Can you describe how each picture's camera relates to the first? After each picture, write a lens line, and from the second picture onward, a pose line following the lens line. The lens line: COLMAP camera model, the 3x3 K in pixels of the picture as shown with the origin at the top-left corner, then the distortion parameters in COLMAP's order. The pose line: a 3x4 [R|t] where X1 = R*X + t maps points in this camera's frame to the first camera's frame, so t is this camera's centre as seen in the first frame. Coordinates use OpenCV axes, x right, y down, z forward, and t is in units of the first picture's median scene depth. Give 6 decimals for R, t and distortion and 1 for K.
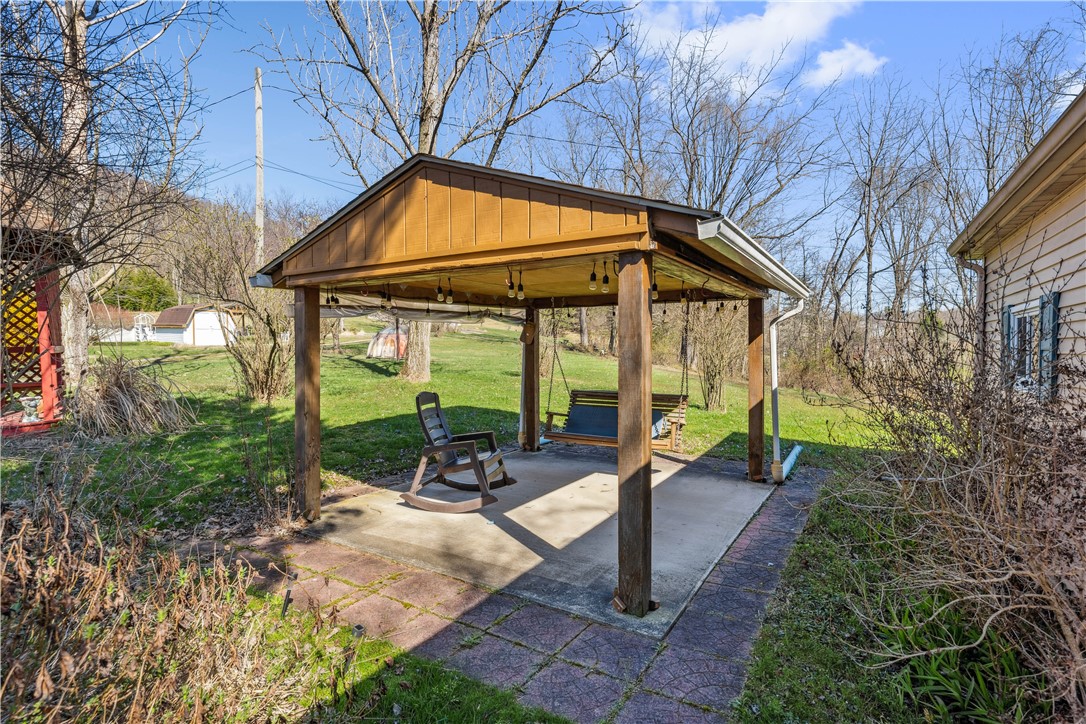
lens RADIAL K [[545.9, 0, 541.1], [0, 545.9, 357.5], [0, 0, 1]] dist [0.003944, 0.000084]
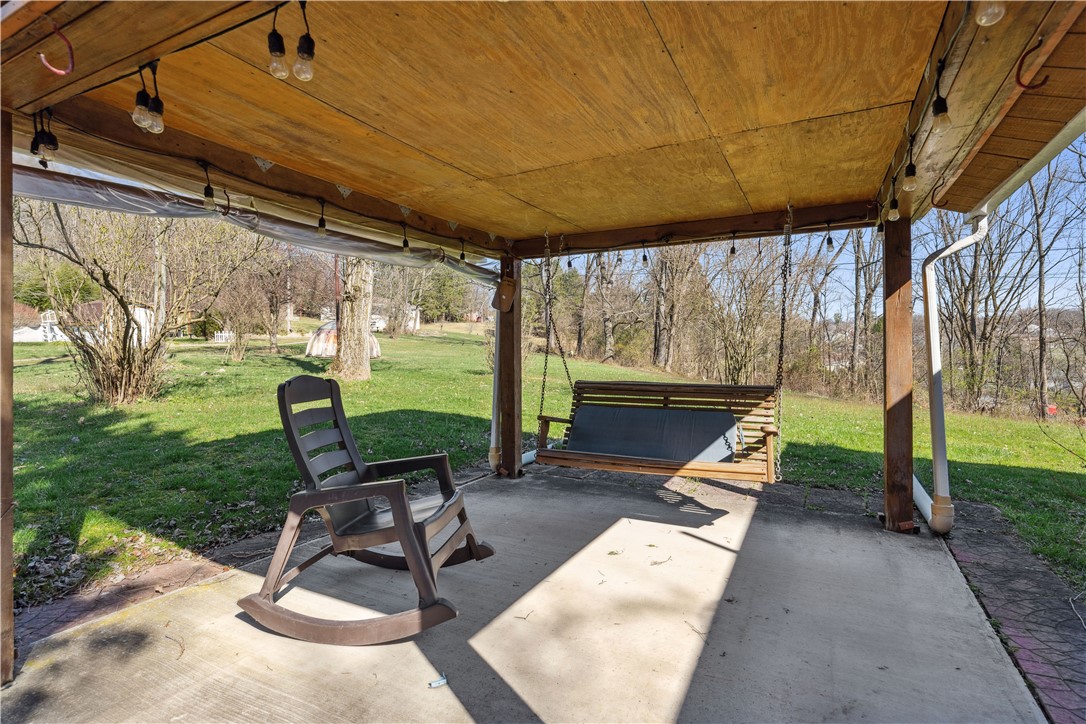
lens RADIAL K [[545.9, 0, 546.2], [0, 545.9, 357.9], [0, 0, 1]] dist [0.003944, 0.000084]
pose [[0.996820, 0.000568, 0.079687, -0.029445], [0.000234, 0.999949, -0.010059, 0.040883], [-0.079689, 0.010046, 0.996769, 0.392804]]
